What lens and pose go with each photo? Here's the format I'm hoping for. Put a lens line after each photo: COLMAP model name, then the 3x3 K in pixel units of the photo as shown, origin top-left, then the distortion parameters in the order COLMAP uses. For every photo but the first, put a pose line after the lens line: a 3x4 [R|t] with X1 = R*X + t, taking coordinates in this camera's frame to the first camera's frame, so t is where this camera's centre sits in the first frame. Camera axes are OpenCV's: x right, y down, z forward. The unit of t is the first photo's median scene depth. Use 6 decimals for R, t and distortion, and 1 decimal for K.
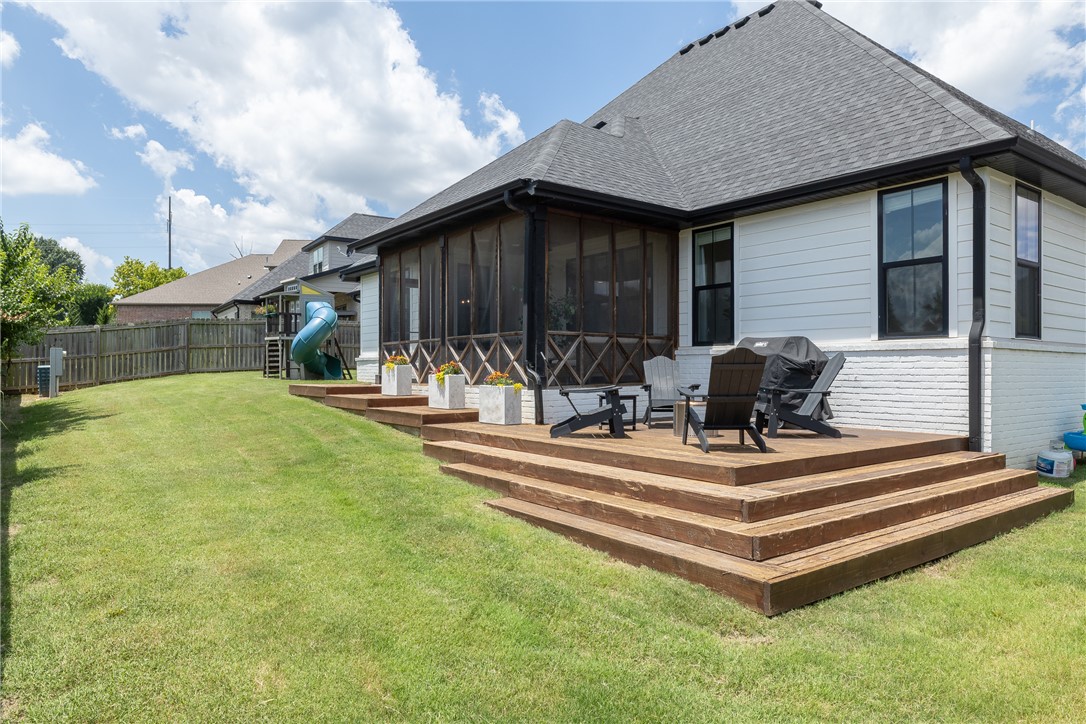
lens RADIAL K [[693.6, 0, 531.3], [0, 693.6, 361.3], [0, 0, 1]] dist [-0.000986, 0.001786]
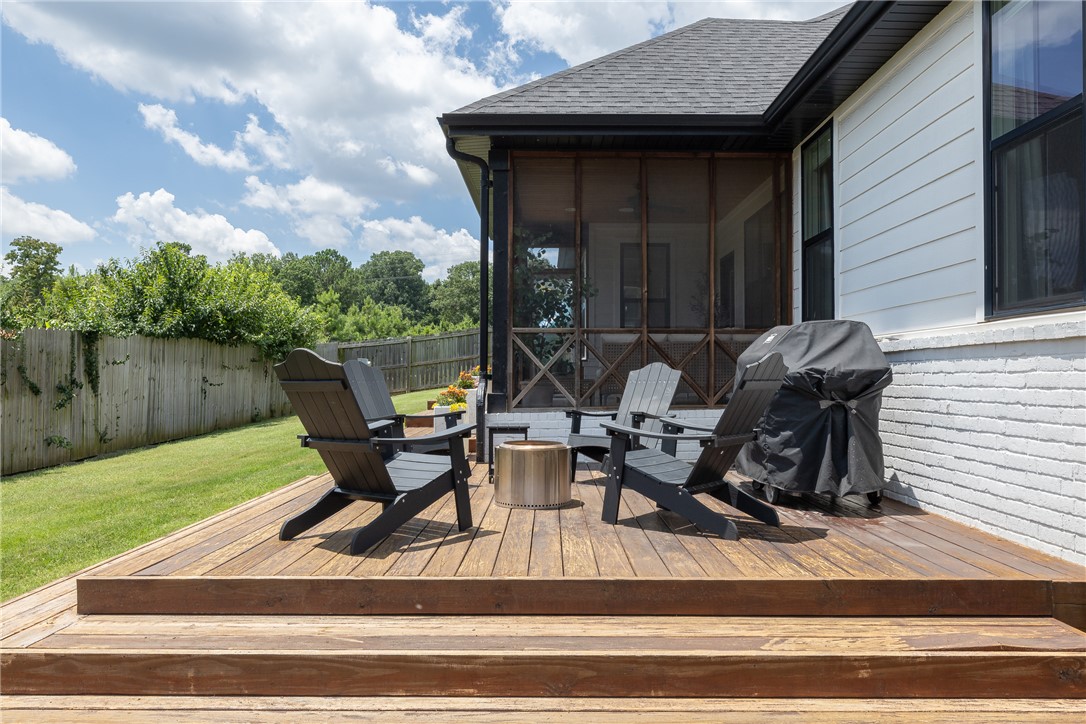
lens RADIAL K [[754.6, 0, 545.5], [0, 754.6, 360.9], [0, 0, 1]] dist [-0.012219, -0.002957]
pose [[0.814579, -0.015126, -0.579856, 0.472612], [0.012073, 0.999886, -0.009123, -0.004231], [0.579928, 0.000431, 0.814668, 0.394616]]
